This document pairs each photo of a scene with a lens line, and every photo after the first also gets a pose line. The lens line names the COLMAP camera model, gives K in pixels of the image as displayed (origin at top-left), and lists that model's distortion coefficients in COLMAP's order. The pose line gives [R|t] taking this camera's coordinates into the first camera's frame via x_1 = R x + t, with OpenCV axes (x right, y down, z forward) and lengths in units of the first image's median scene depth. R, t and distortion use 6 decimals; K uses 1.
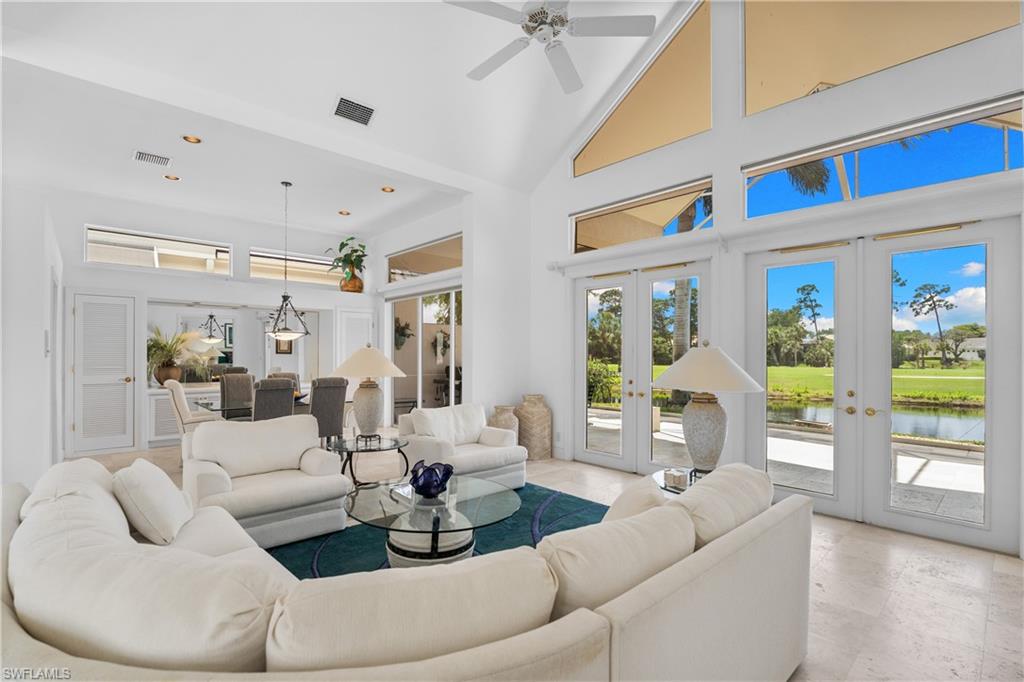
lens RADIAL K [[469.5, 0, 513.3], [0, 469.5, 349.8], [0, 0, 1]] dist [-0.001931, -0.000253]
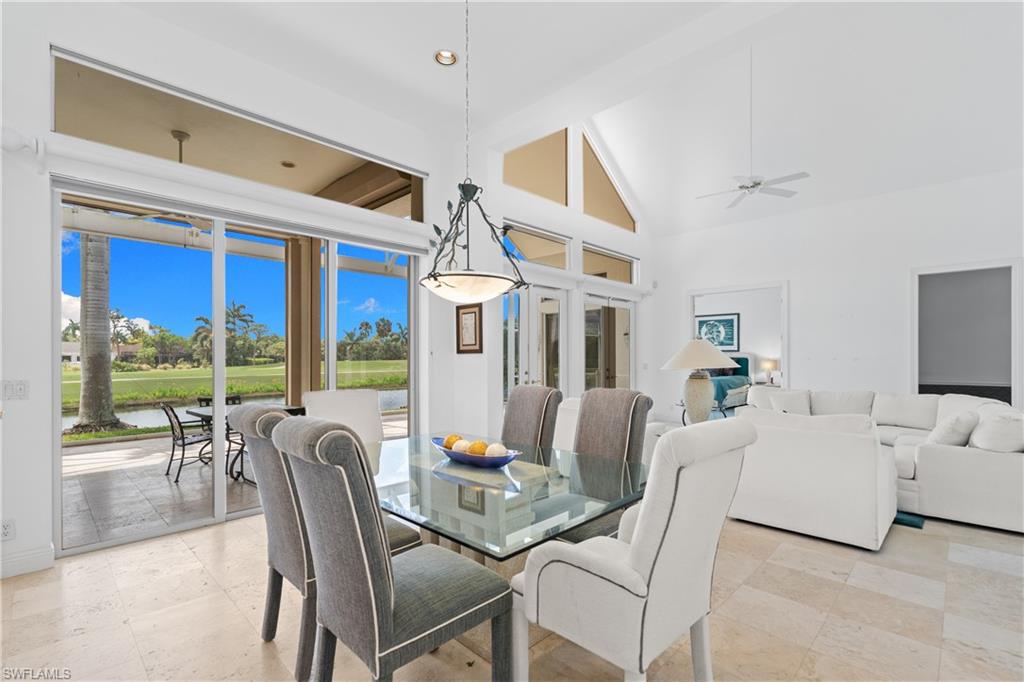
lens RADIAL K [[463.3, 0, 513.9], [0, 463.3, 357.5], [0, 0, 1]] dist [-0.000066, -0.000025]
pose [[-0.056956, -0.003226, 0.998371, -0.066071], [-0.002131, 0.999993, 0.003110, 0.001613], [-0.998374, -0.001950, -0.056963, 0.075561]]
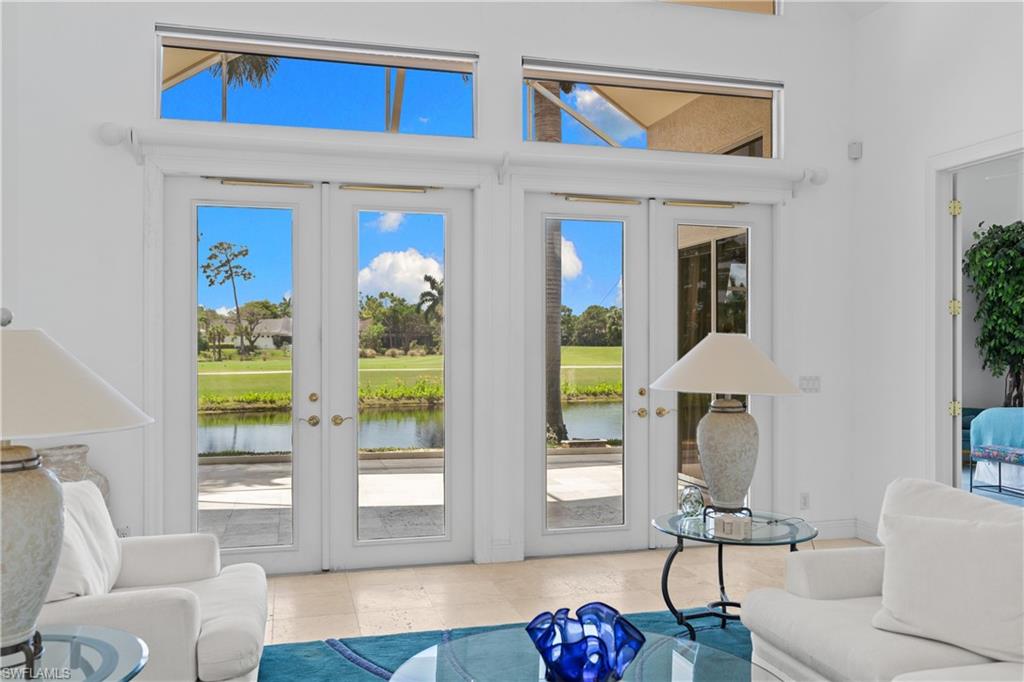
lens RADIAL K [[831.3, 0, 512.0], [0, 831.3, 341.0], [0, 0, 1]] dist [0.004800, 0.003465]
pose [[0.467178, -0.004716, 0.884151, -0.031093], [-0.002866, 0.999972, 0.006847, -0.000098], [-0.884159, -0.005732, 0.467152, 0.026048]]
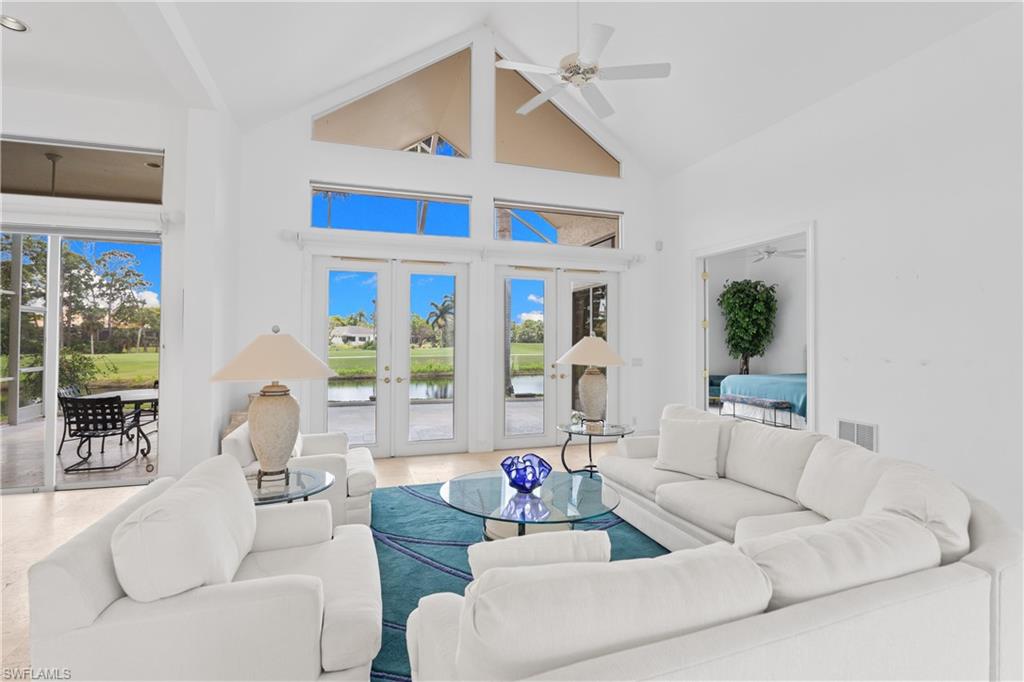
lens RADIAL K [[478.6, 0, 505.9], [0, 478.6, 330.1], [0, 0, 1]] dist [-0.000428, -0.000145]
pose [[0.420808, 0.015584, 0.907016, -0.039686], [-0.006889, 0.999878, -0.013983, -0.000171], [-0.907123, -0.000364, 0.420864, 0.022707]]
